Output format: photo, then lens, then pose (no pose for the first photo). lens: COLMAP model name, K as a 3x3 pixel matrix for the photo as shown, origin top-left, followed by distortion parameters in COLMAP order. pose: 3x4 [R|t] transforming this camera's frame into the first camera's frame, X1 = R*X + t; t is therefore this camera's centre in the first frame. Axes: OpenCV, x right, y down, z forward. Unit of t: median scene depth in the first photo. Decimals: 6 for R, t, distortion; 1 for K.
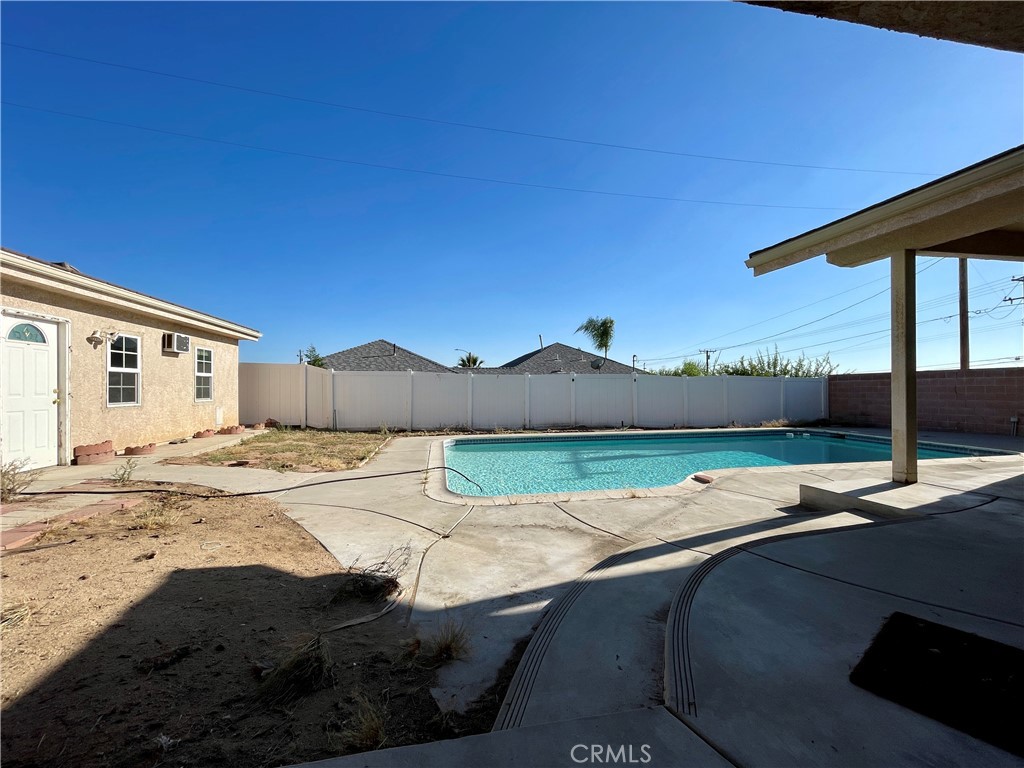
lens RADIAL K [[413.8, 0, 512.0], [0, 413.8, 384.0], [0, 0, 1]] dist [-0.002375, -0.000071]
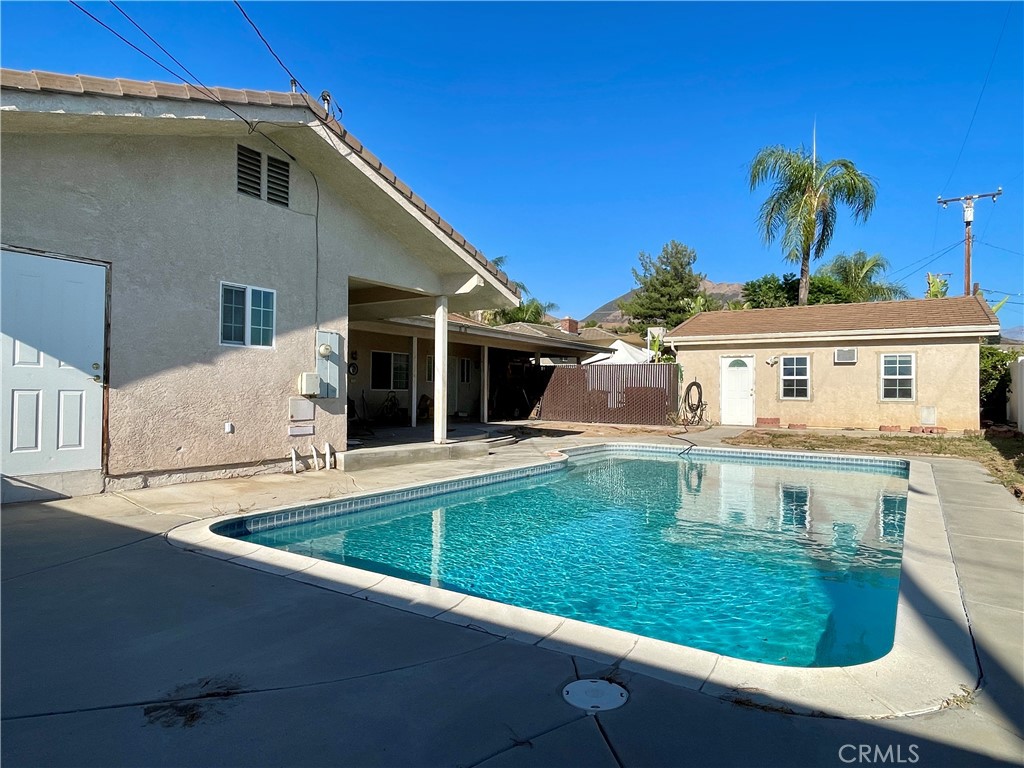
lens RADIAL K [[604.7, 0, 512.0], [0, 604.7, 384.0], [0, 0, 1]] dist [0.000821, -0.000100]
pose [[-0.690074, -0.004905, -0.723722, 1.540714], [0.002261, 0.999958, -0.008933, 0.010725], [0.723735, -0.007801, -0.690034, 1.783961]]
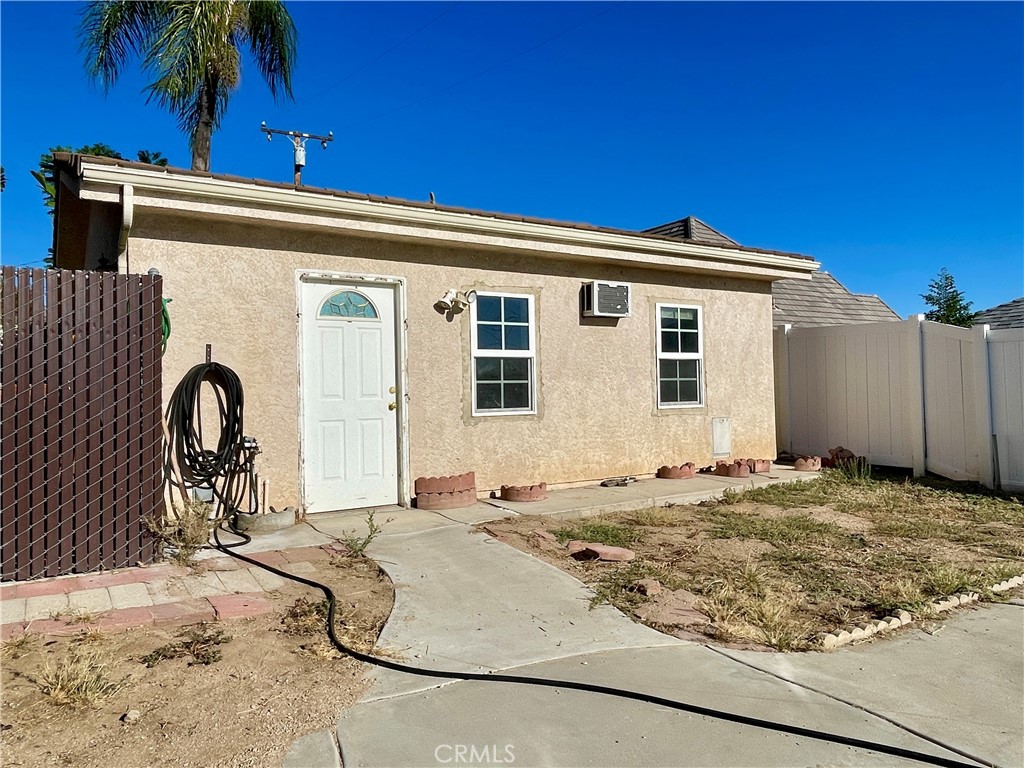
lens RADIAL K [[734.2, 0, 512.0], [0, 734.2, 384.0], [0, 0, 1]] dist [0.004476, 0.001048]
pose [[0.380251, -0.012302, -0.924801, 0.030220], [0.025060, 0.999681, -0.002995, 0.012416], [0.924544, -0.022037, 0.380439, 0.589127]]
